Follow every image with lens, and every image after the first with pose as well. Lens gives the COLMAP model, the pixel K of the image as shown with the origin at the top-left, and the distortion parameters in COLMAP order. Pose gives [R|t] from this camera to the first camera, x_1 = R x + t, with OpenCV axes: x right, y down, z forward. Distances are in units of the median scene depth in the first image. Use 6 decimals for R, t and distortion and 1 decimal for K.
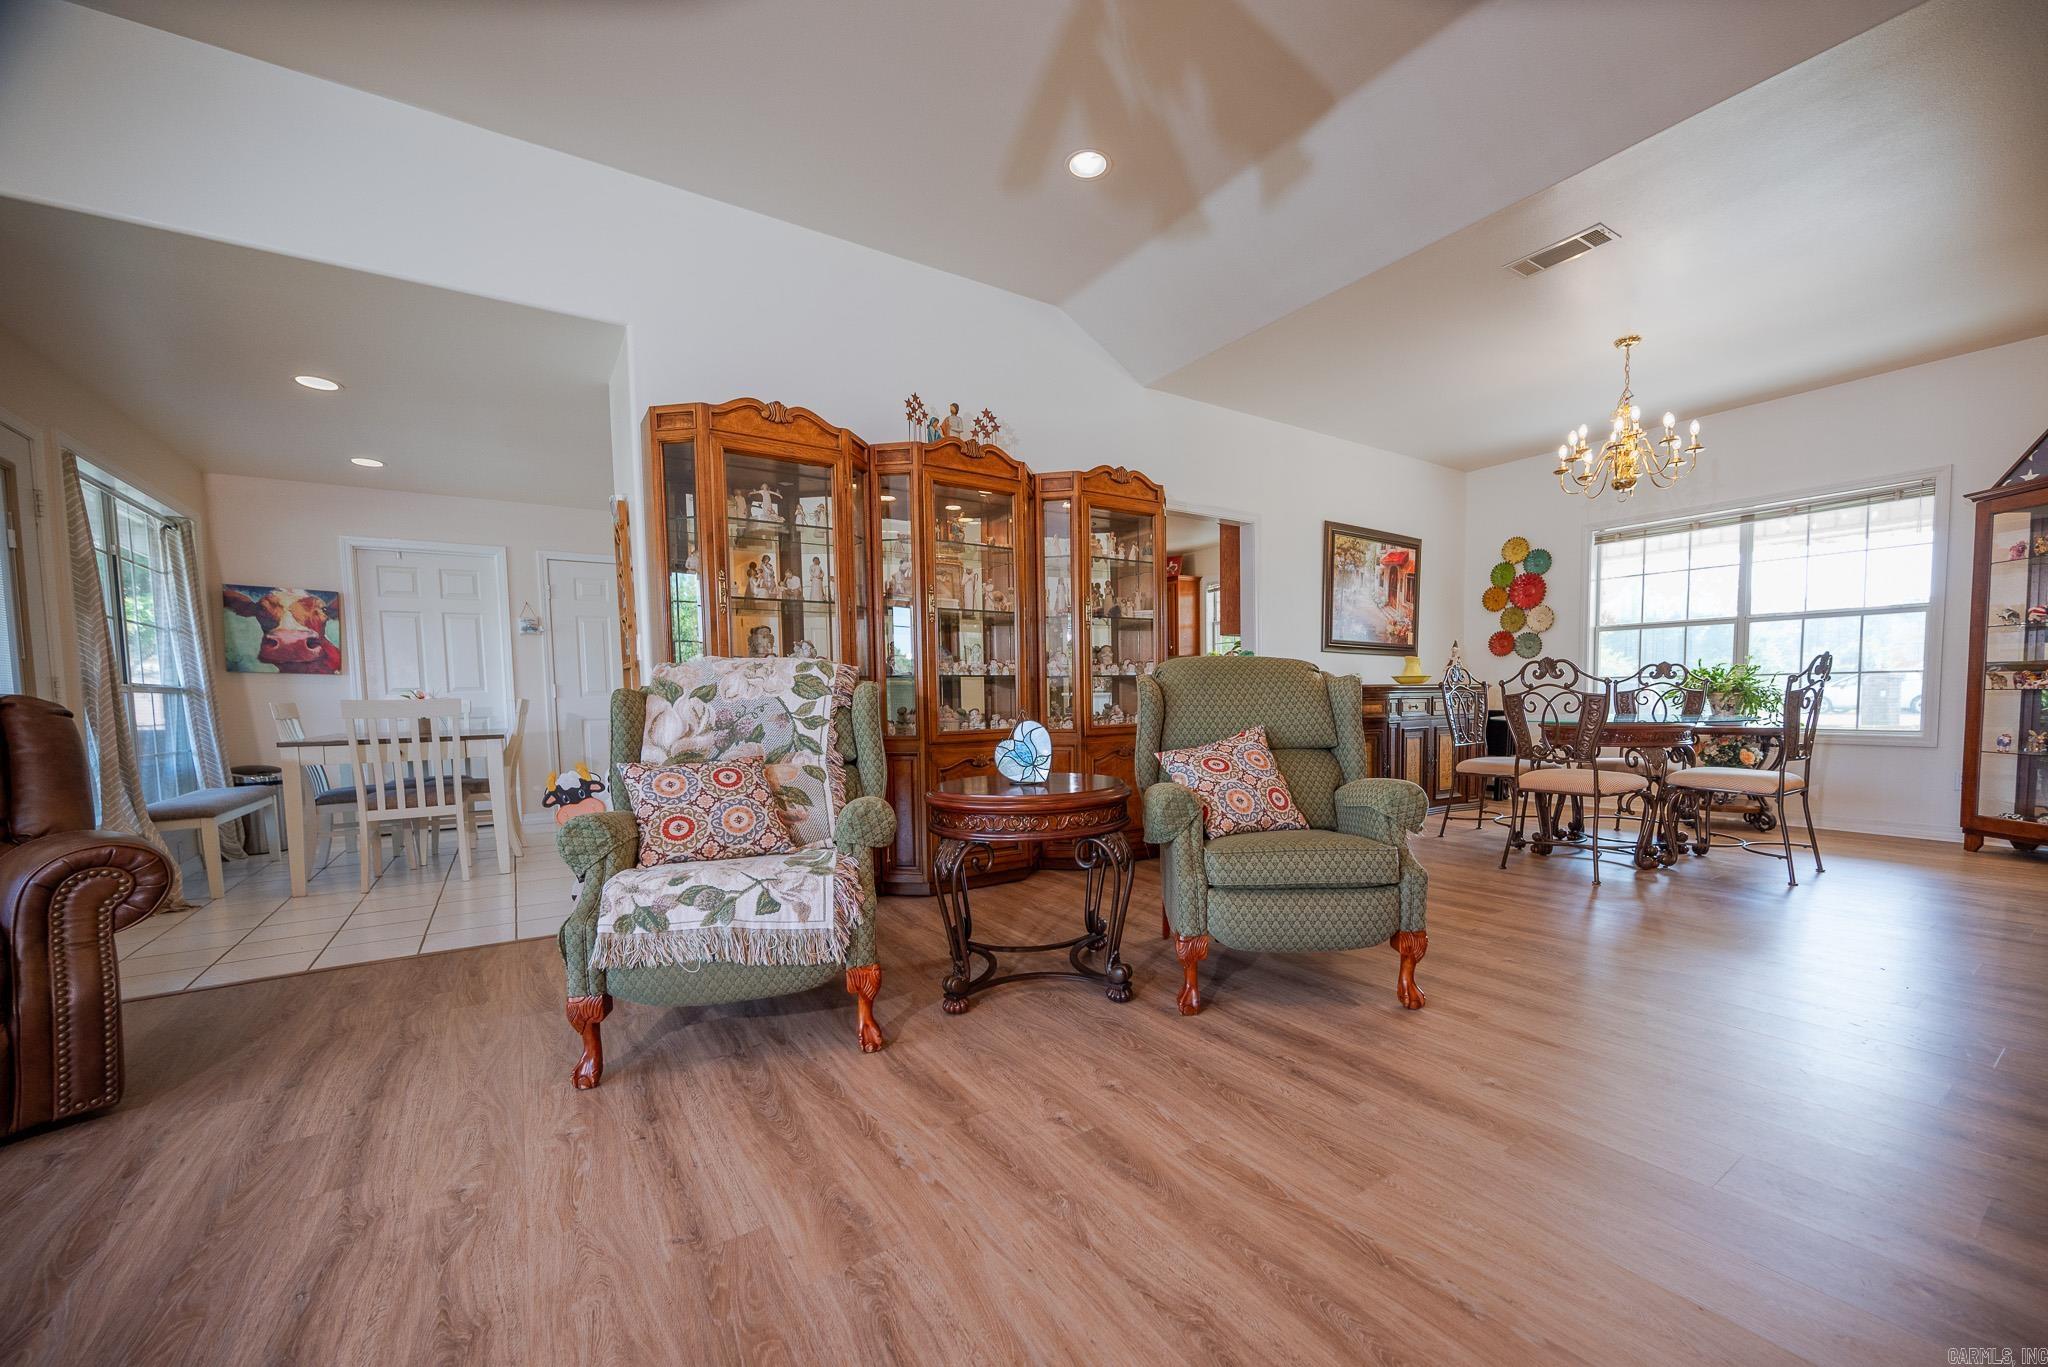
lens RADIAL K [[803.5, 0, 1044.5], [0, 803.5, 747.3], [0, 0, 1]] dist [0.000841, -0.004313]
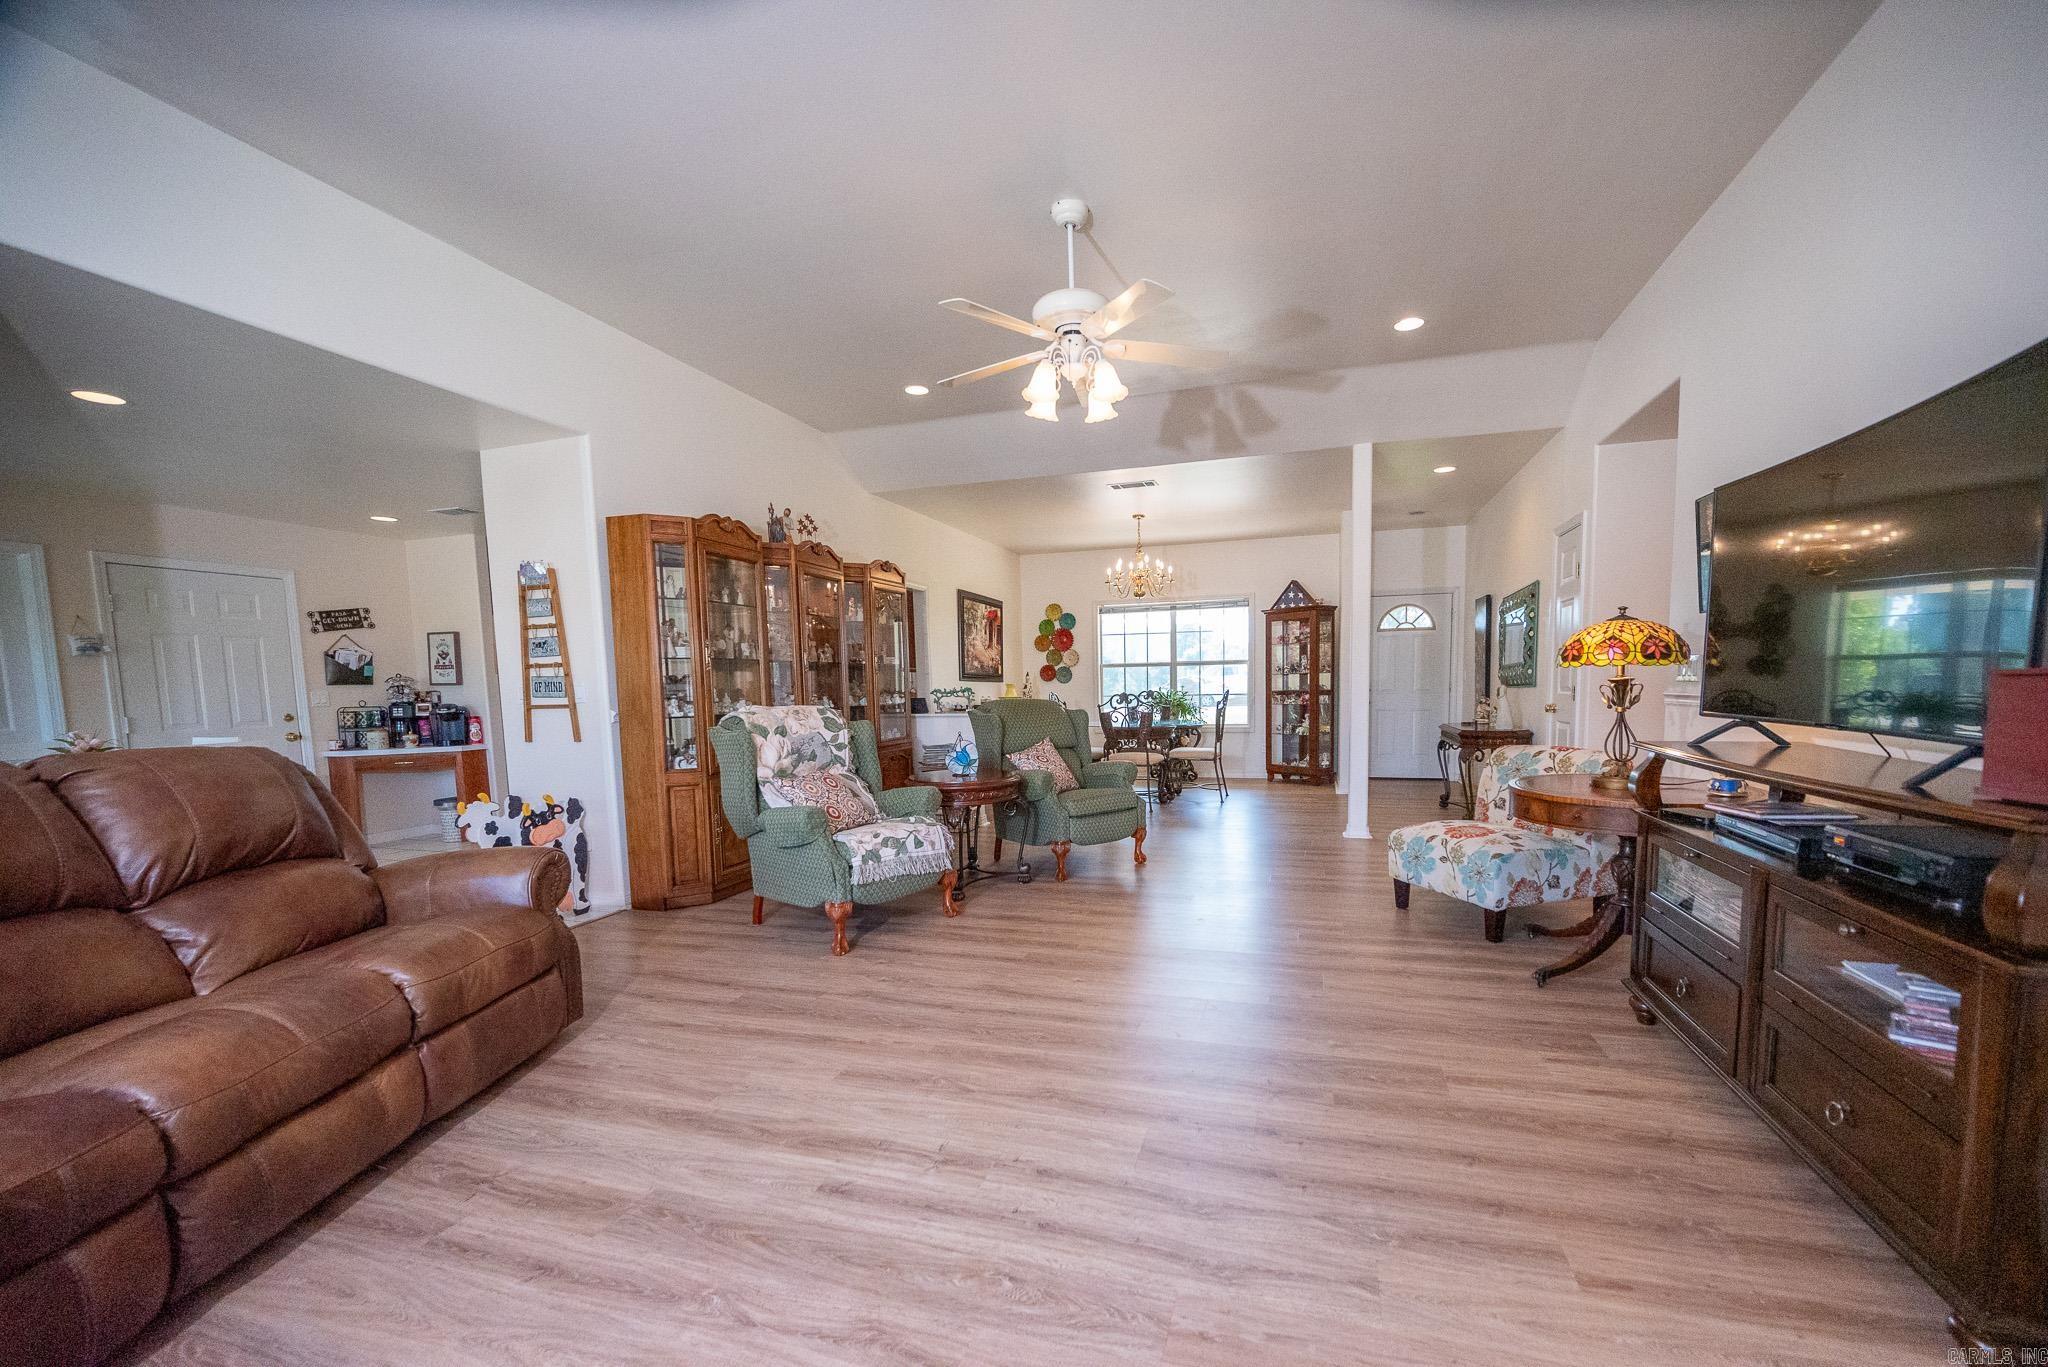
lens RADIAL K [[803.5, 0, 1044.5], [0, 803.5, 747.3], [0, 0, 1]] dist [0.000841, -0.004313]
pose [[0.797162, -0.049567, 0.601728, -0.596446], [0.050941, 0.998592, 0.014773, -0.021040], [-0.601613, 0.018877, 0.798565, -0.338412]]
